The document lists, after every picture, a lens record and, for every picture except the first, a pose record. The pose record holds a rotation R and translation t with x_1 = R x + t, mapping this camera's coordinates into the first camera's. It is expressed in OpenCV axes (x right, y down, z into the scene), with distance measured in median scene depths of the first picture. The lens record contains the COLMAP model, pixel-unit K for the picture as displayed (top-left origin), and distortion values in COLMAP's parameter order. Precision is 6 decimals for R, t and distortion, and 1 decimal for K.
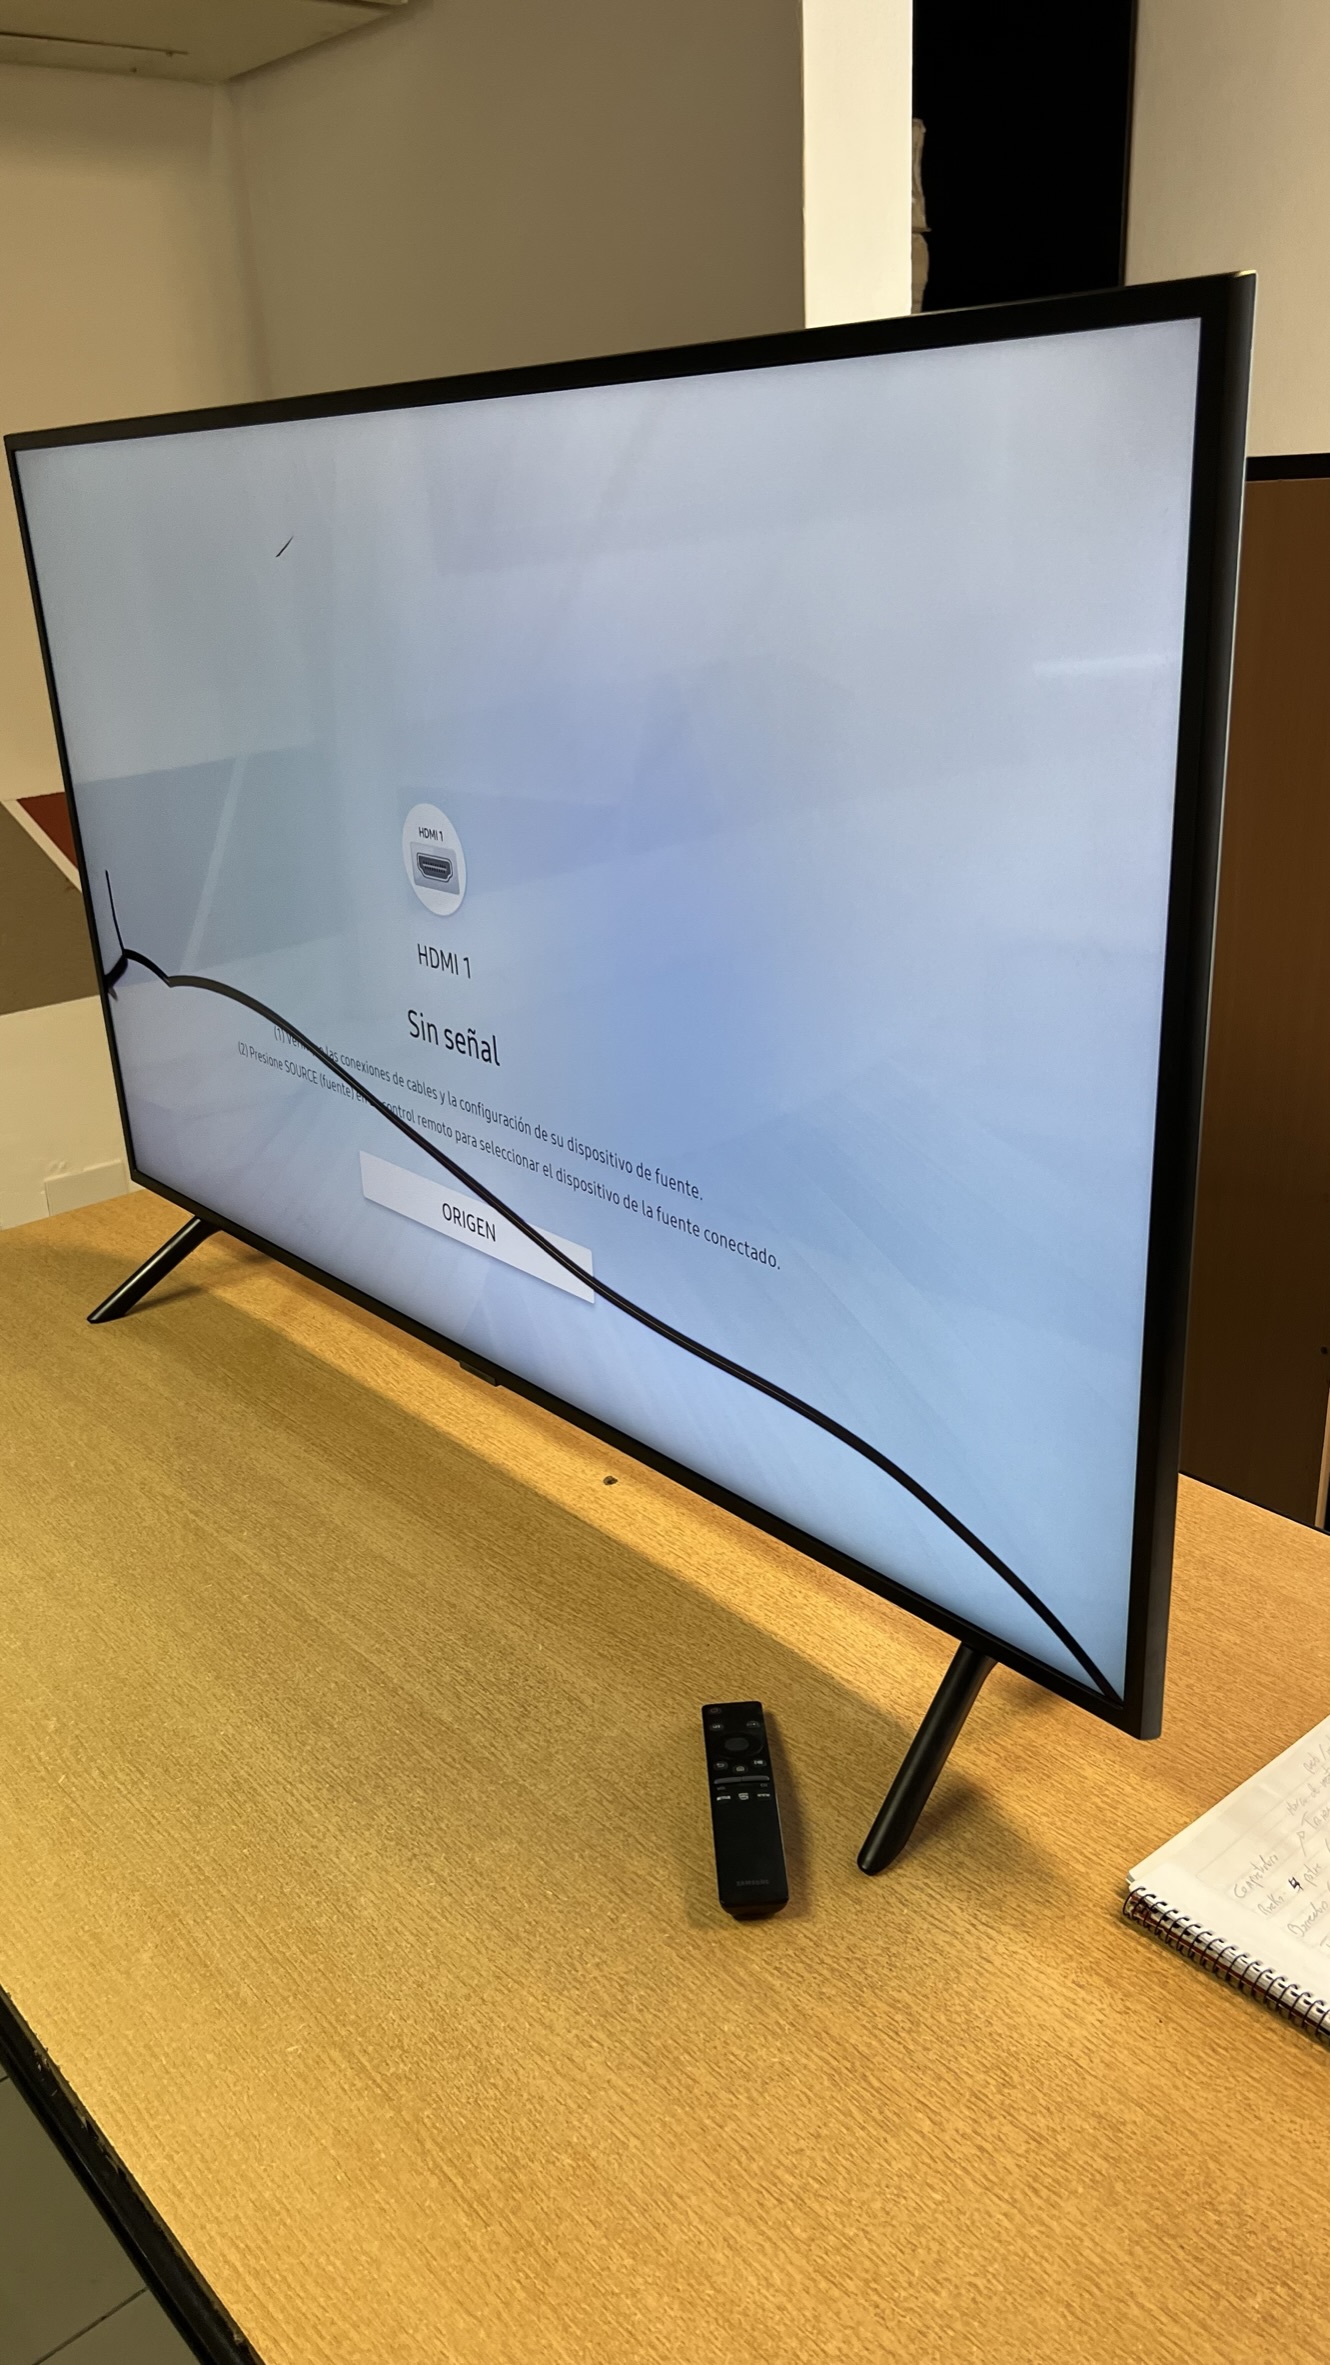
lens RADIAL K [[1806.2, 0, 660.0], [0, 1806.2, 1243.4], [0, 0, 1]] dist [0.136911, -0.280042]
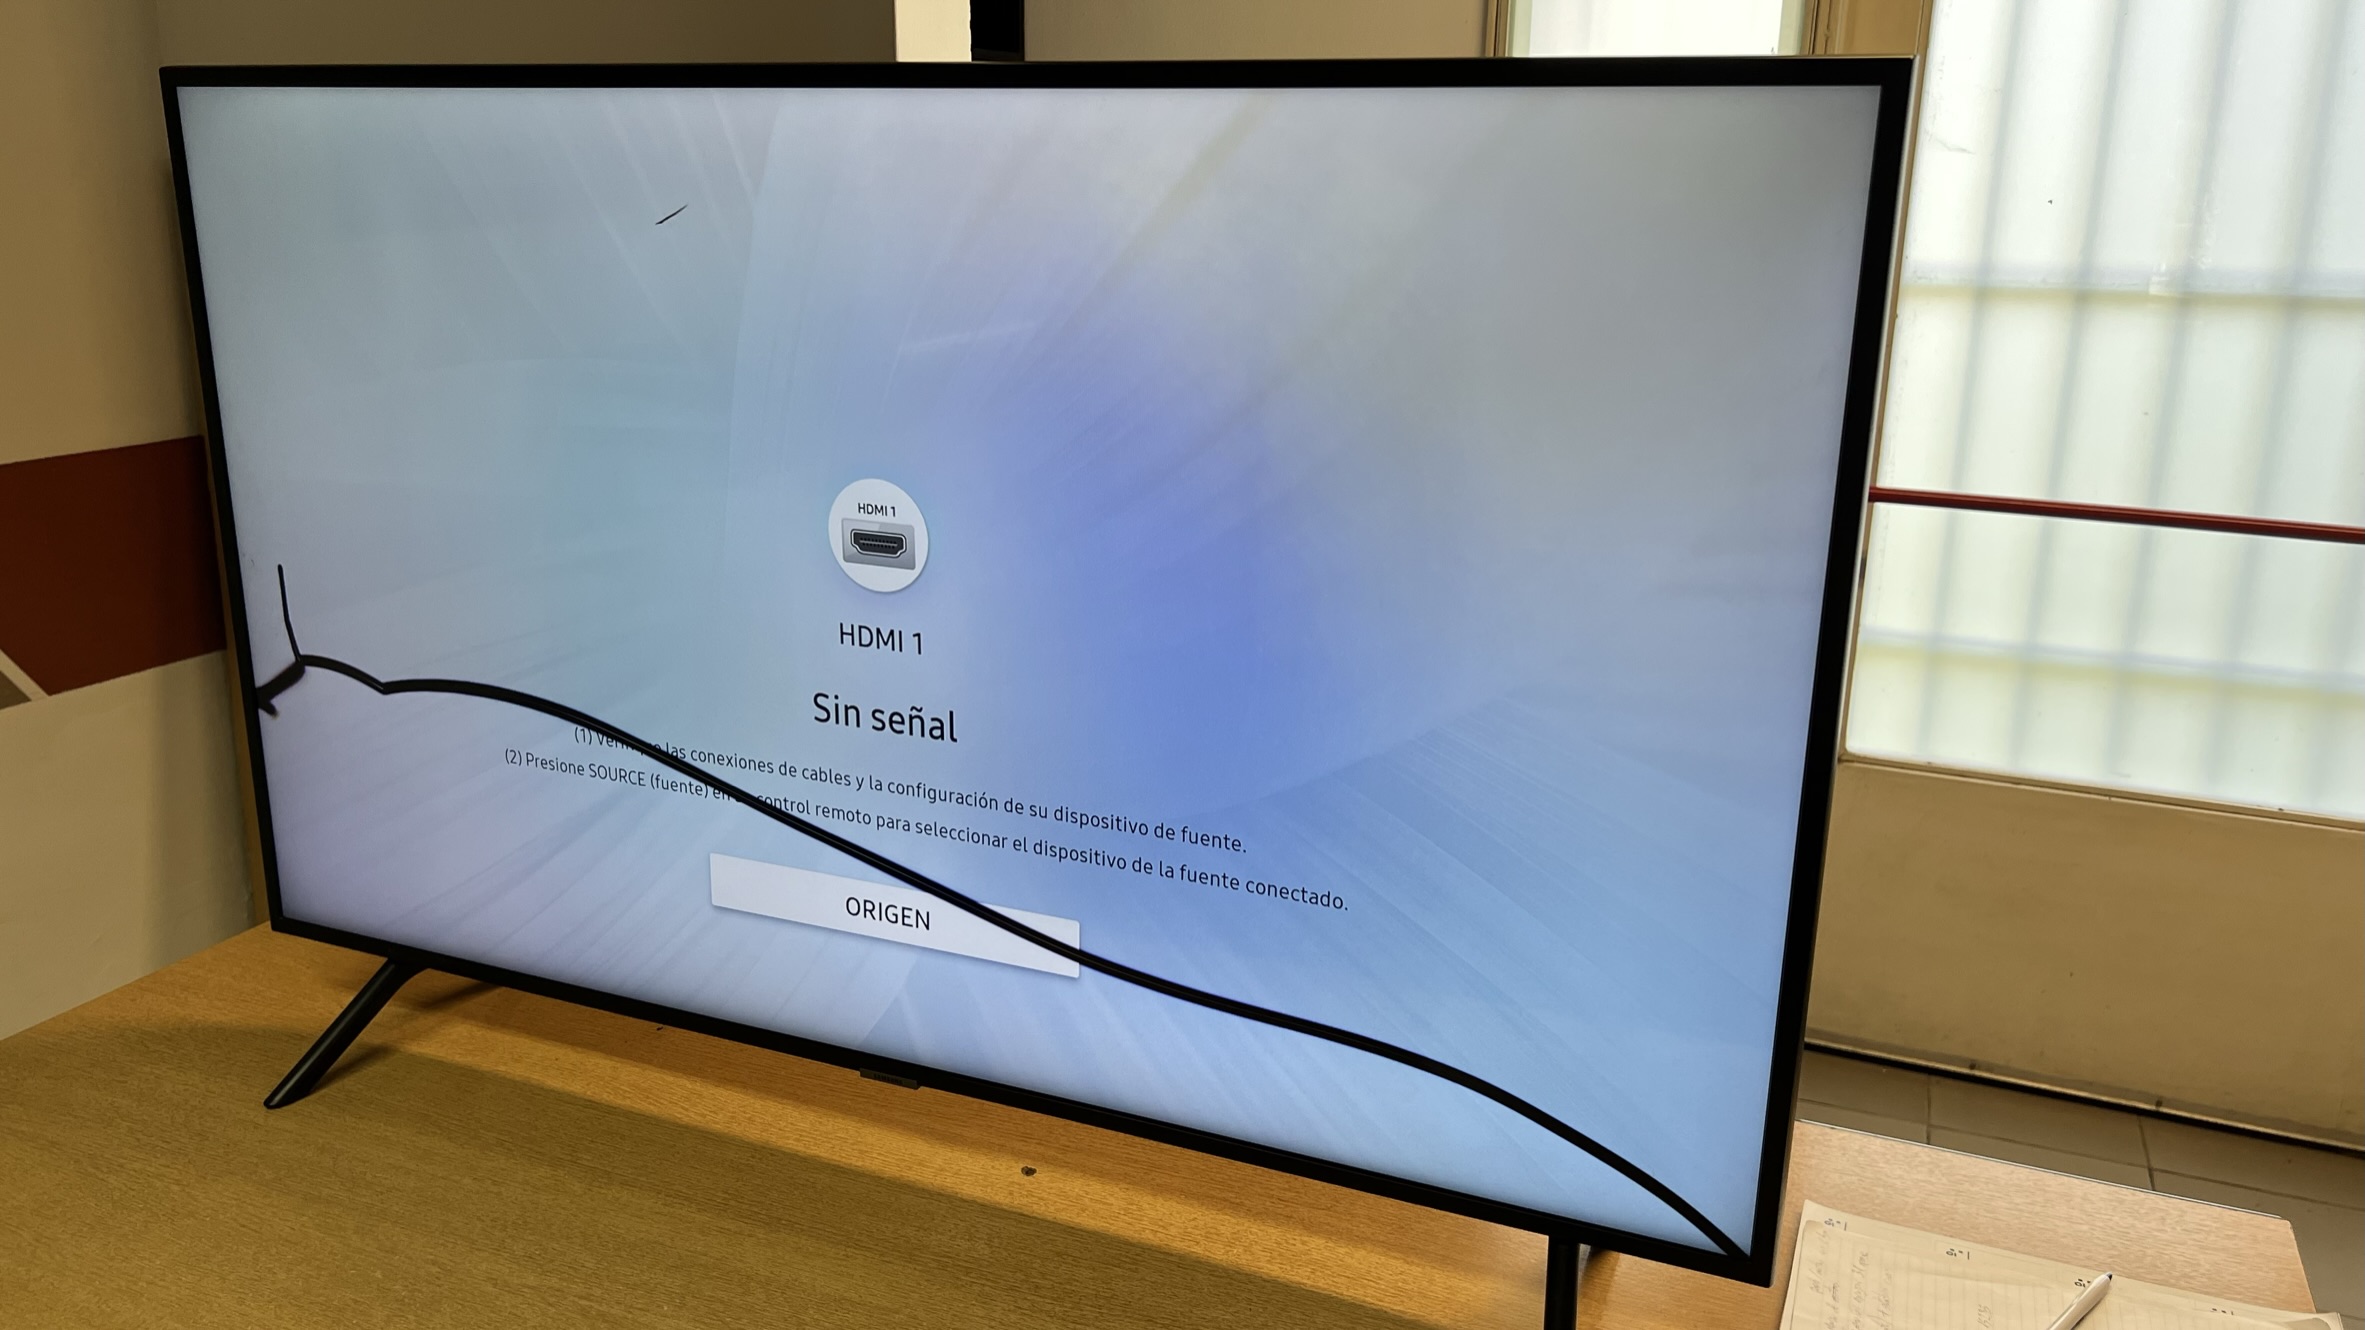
lens RADIAL K [[1754.8, 0, 1182.5], [0, 1754.8, 665.0], [0, 0, 1]] dist [0.026217, -0.002175]
pose [[0.885736, -0.049892, 0.461501, -0.395022], [0.118182, 0.985683, -0.120262, -0.011431], [-0.448894, 0.161062, 0.878950, 0.113869]]
